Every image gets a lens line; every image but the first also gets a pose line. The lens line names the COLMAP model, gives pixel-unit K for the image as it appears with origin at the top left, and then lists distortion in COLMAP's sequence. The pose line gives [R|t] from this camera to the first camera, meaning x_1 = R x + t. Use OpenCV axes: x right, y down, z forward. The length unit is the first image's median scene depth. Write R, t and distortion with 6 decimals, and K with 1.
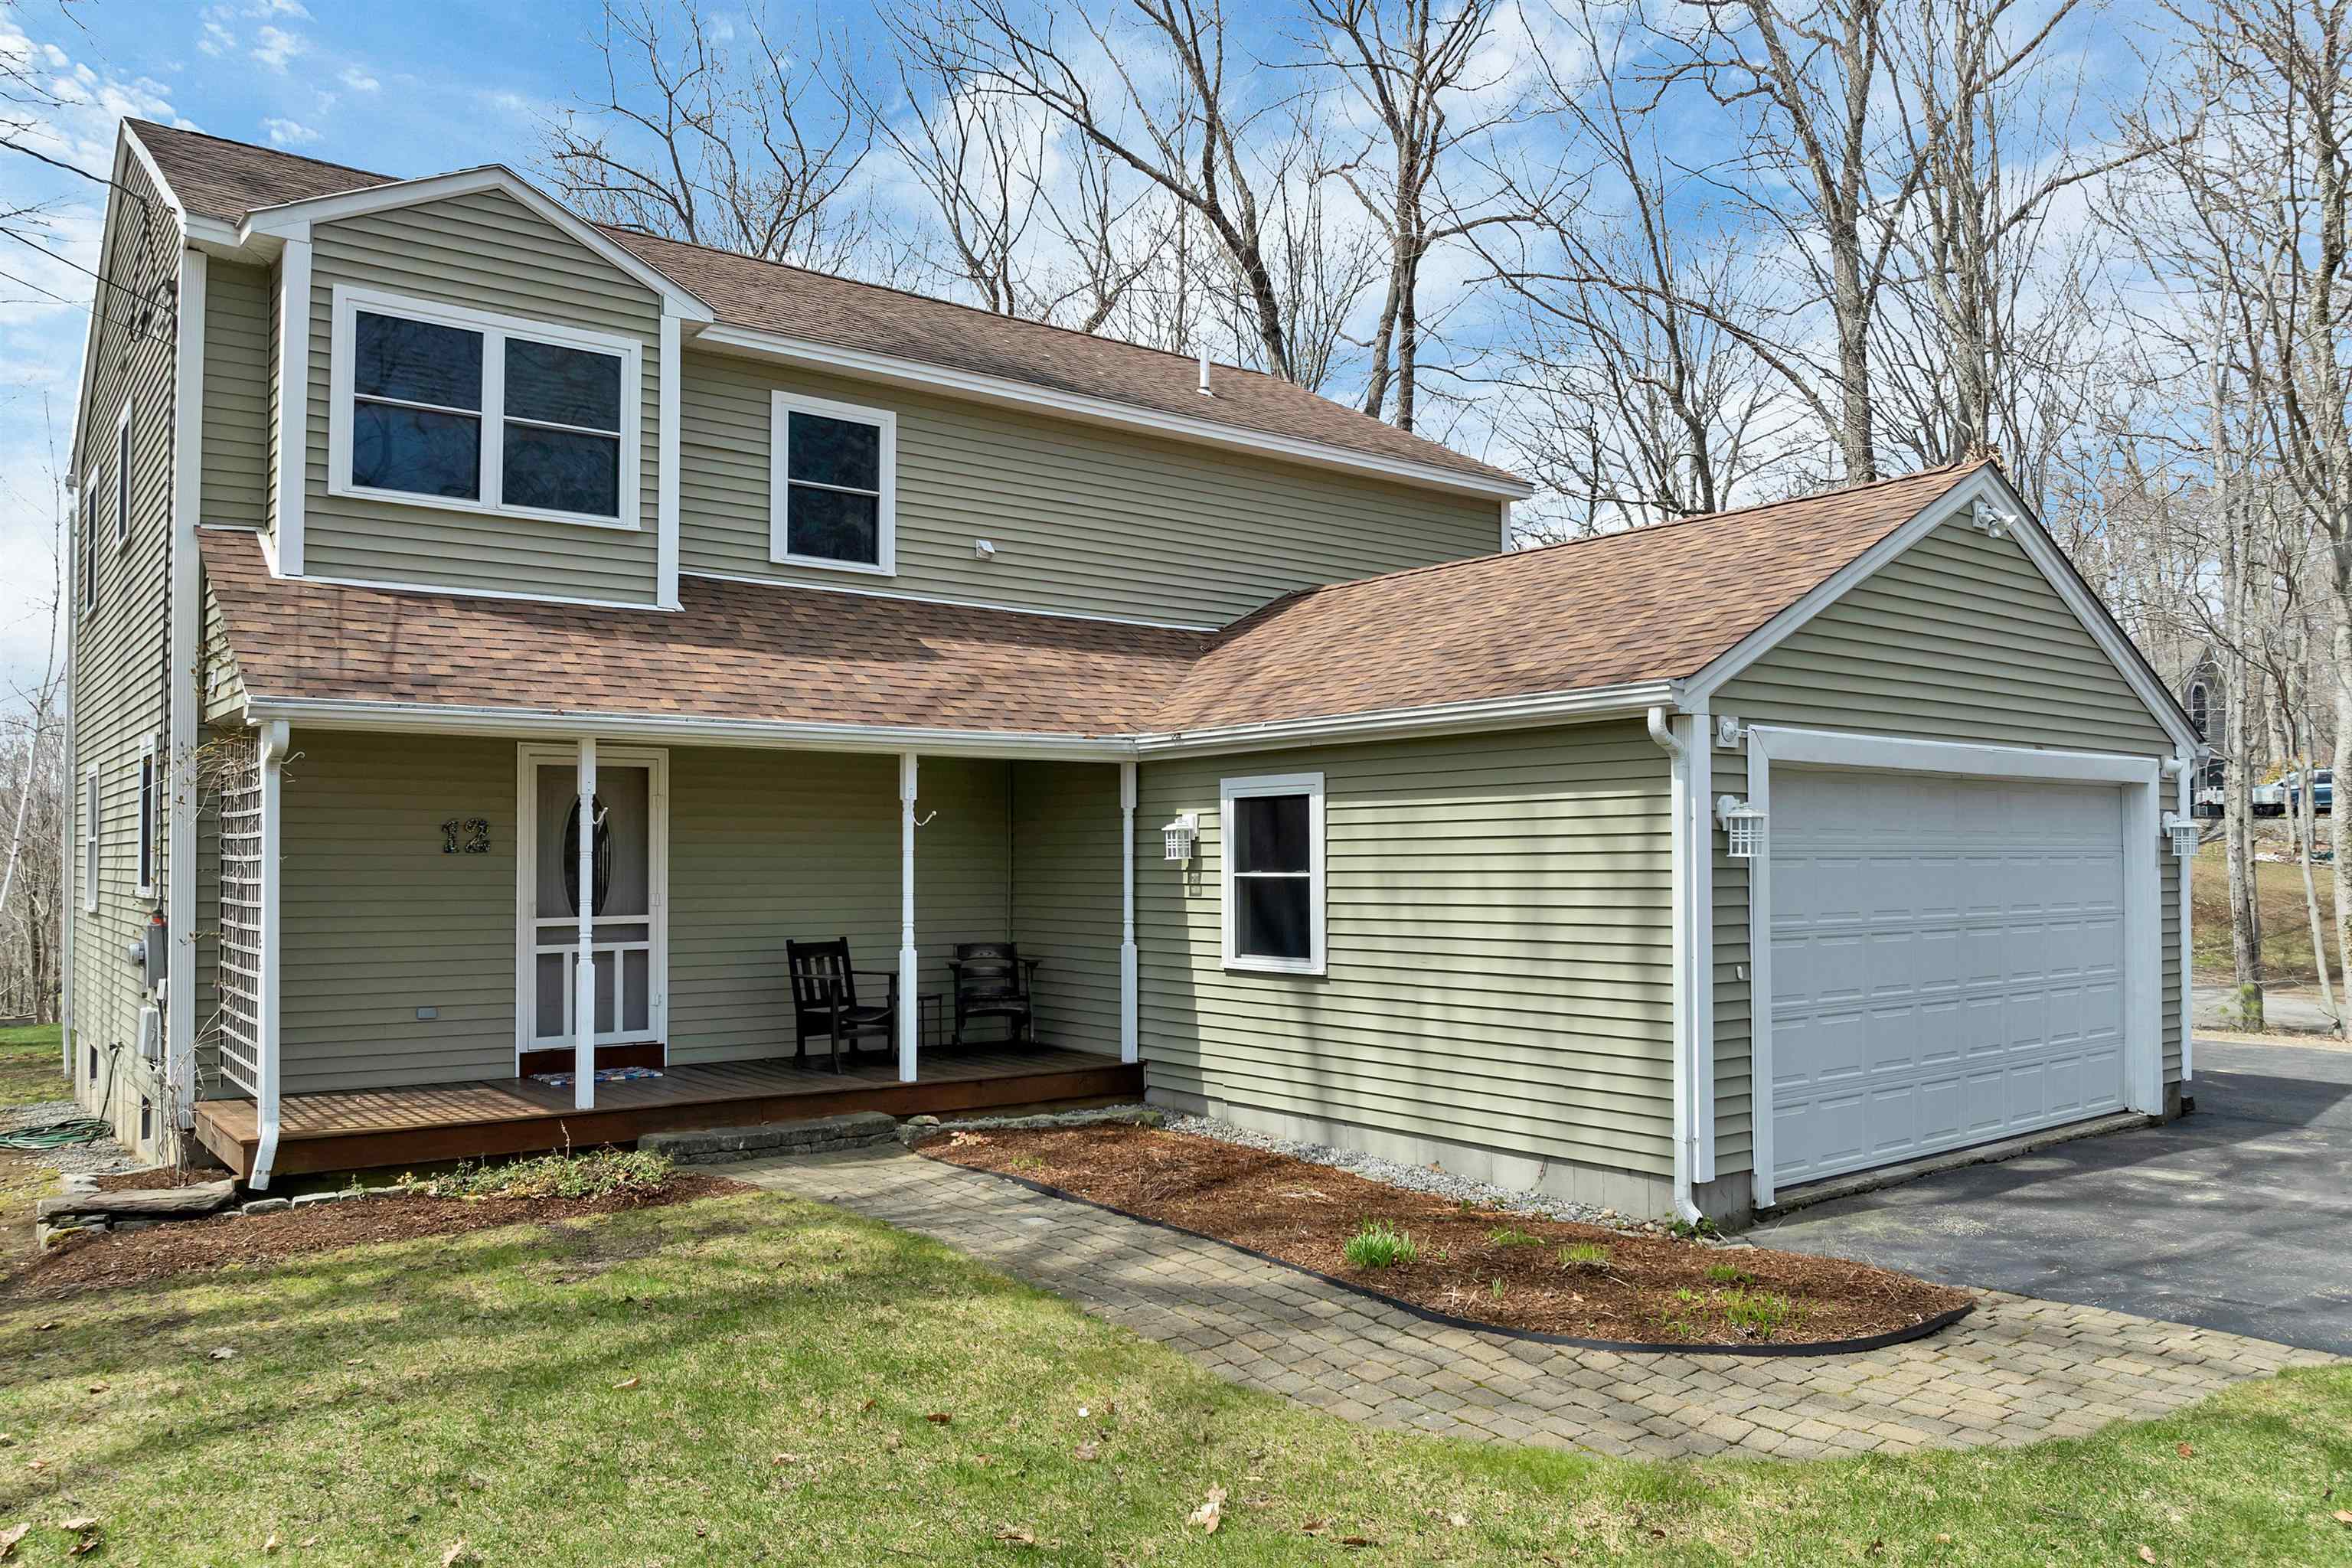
lens RADIAL K [[1699.1, 0, 1172.5], [0, 1699.1, 798.7], [0, 0, 1]] dist [-0.023477, -0.019706]
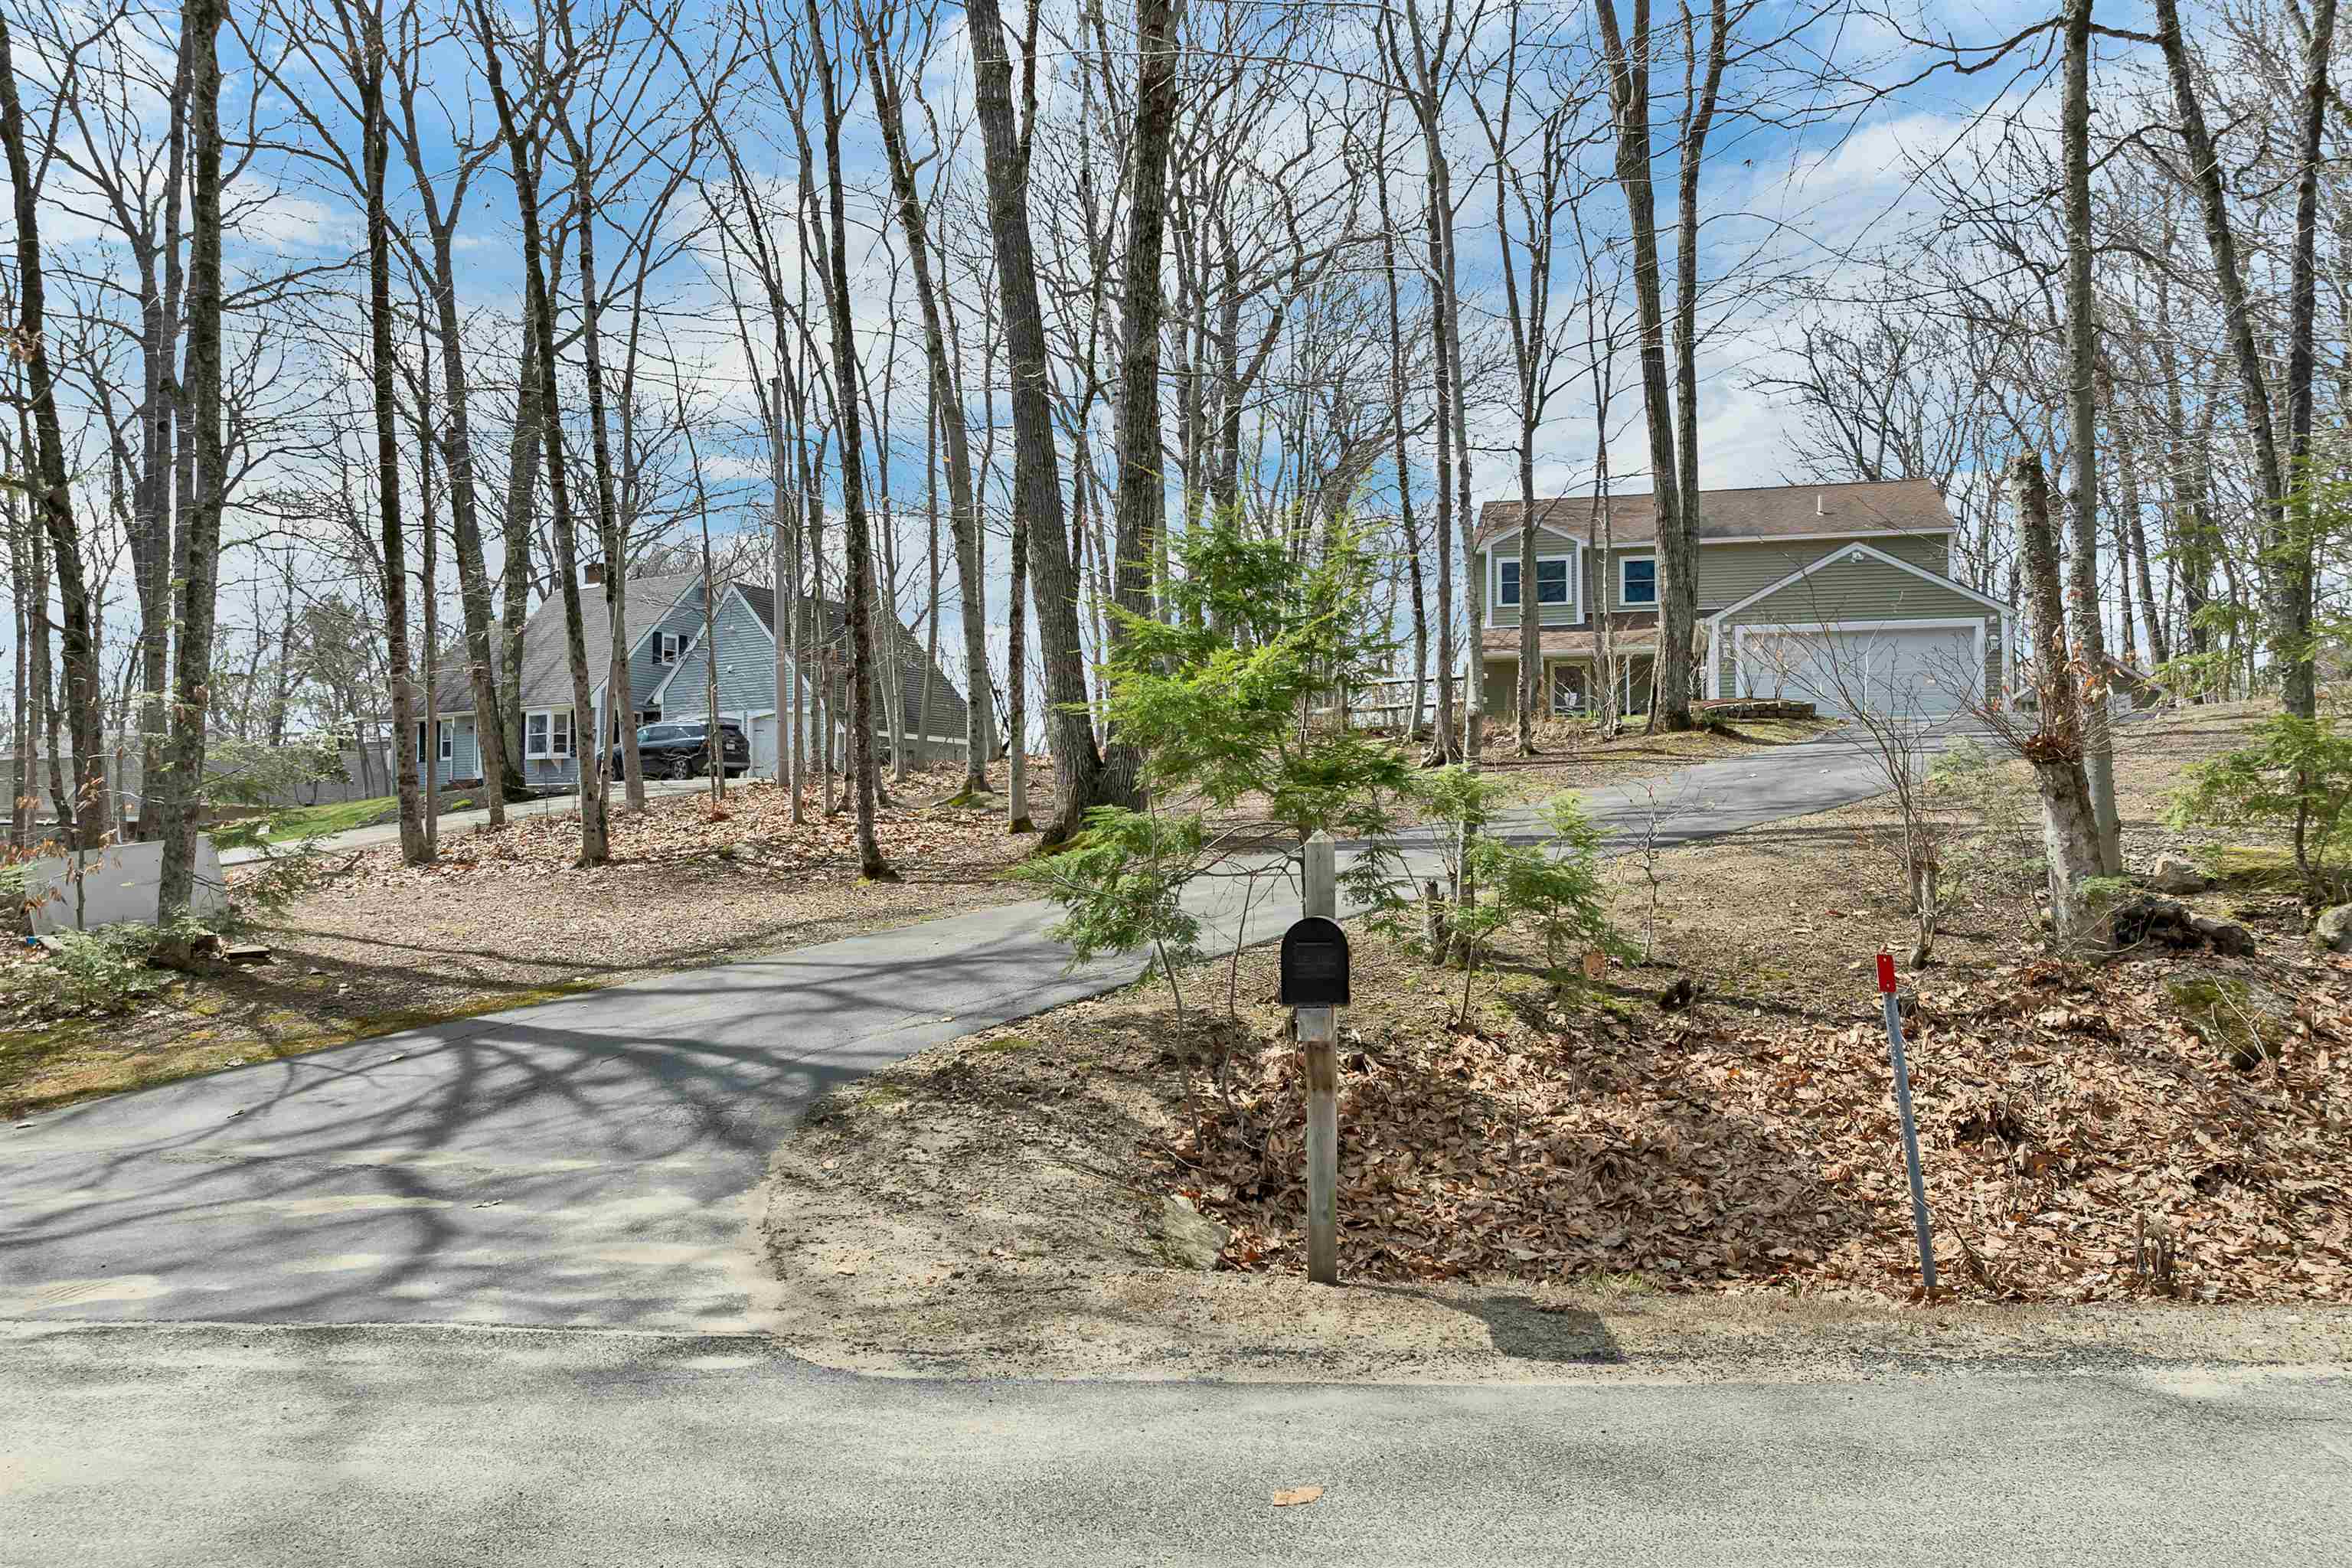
lens RADIAL K [[1699.1, 0, 1180.9], [0, 1699.1, 782.8], [0, 0, 1]] dist [-0.023477, -0.019706]
pose [[0.596958, -0.034598, -0.801526, 2.252247], [0.028521, 0.999353, -0.021895, 0.311812], [0.801765, -0.009790, 0.597559, -2.048551]]
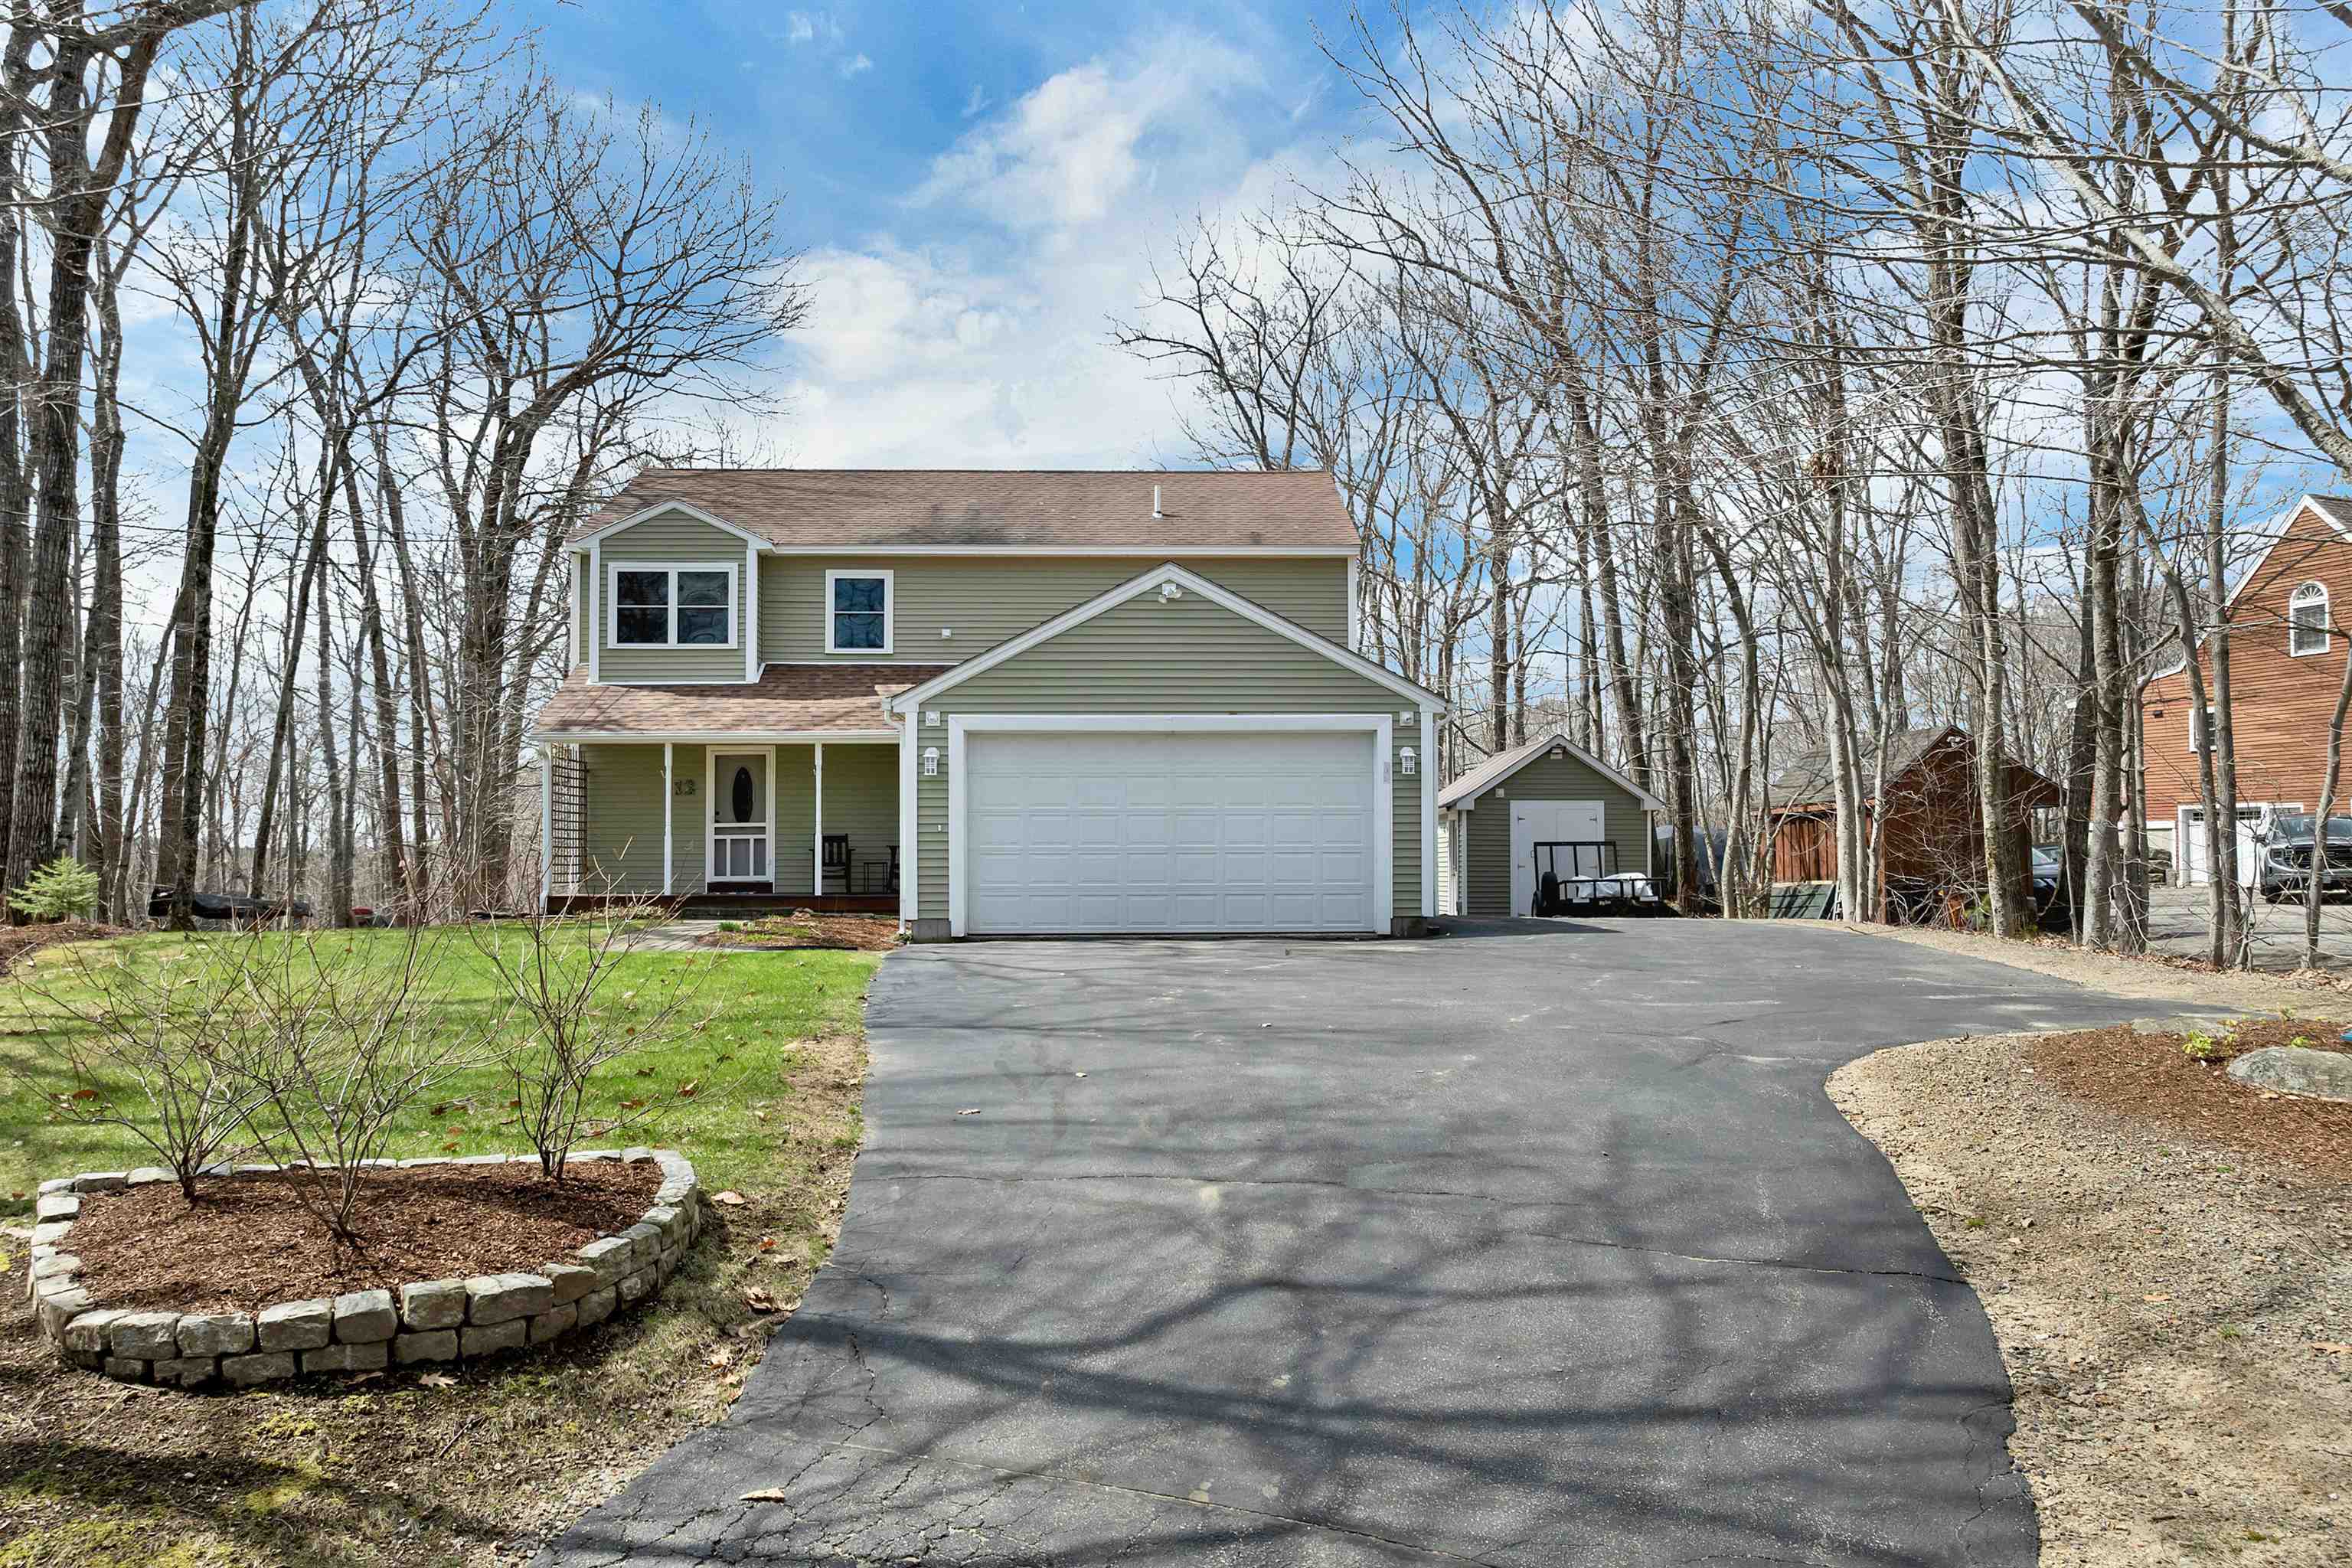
lens RADIAL K [[1699.1, 0, 1198.4], [0, 1699.1, 799.2], [0, 0, 1]] dist [-0.023477, -0.019706]
pose [[0.813288, -0.021927, -0.581449, 1.465403], [0.023253, 0.999716, -0.005175, 0.065616], [0.581397, -0.009312, 0.813567, -0.462499]]
